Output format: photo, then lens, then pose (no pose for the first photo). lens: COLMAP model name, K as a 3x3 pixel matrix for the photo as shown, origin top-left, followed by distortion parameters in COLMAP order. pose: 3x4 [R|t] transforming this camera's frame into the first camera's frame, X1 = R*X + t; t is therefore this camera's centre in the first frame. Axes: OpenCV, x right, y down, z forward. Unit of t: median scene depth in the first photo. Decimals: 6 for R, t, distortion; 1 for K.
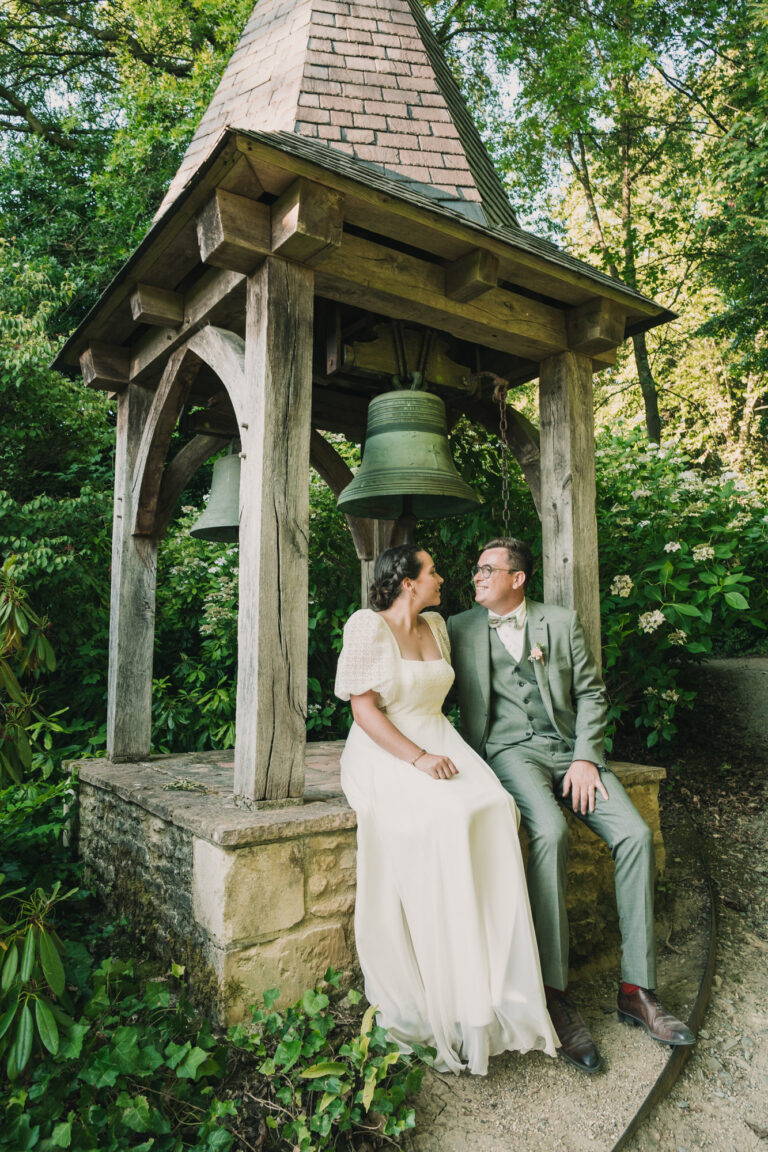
lens RADIAL K [[829.4, 0, 384.0], [0, 829.4, 576.0], [0, 0, 1]] dist [-0.001833, 0.000403]
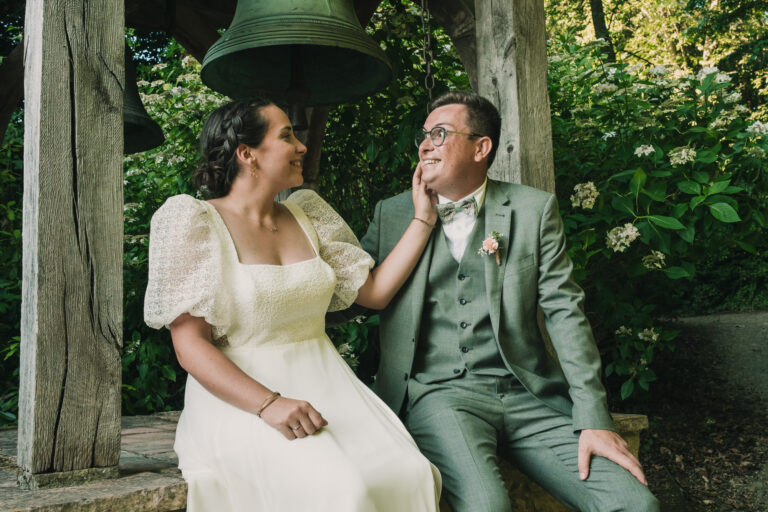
lens RADIAL K [[799.7, 0, 379.3], [0, 799.7, 257.8], [0, 0, 1]] dist [-0.016492, 0.010792]
pose [[0.999290, -0.026731, 0.026560, 0.063236], [0.026870, 0.999627, -0.004900, 0.068427], [-0.026419, 0.005610, 0.999635, 0.222688]]
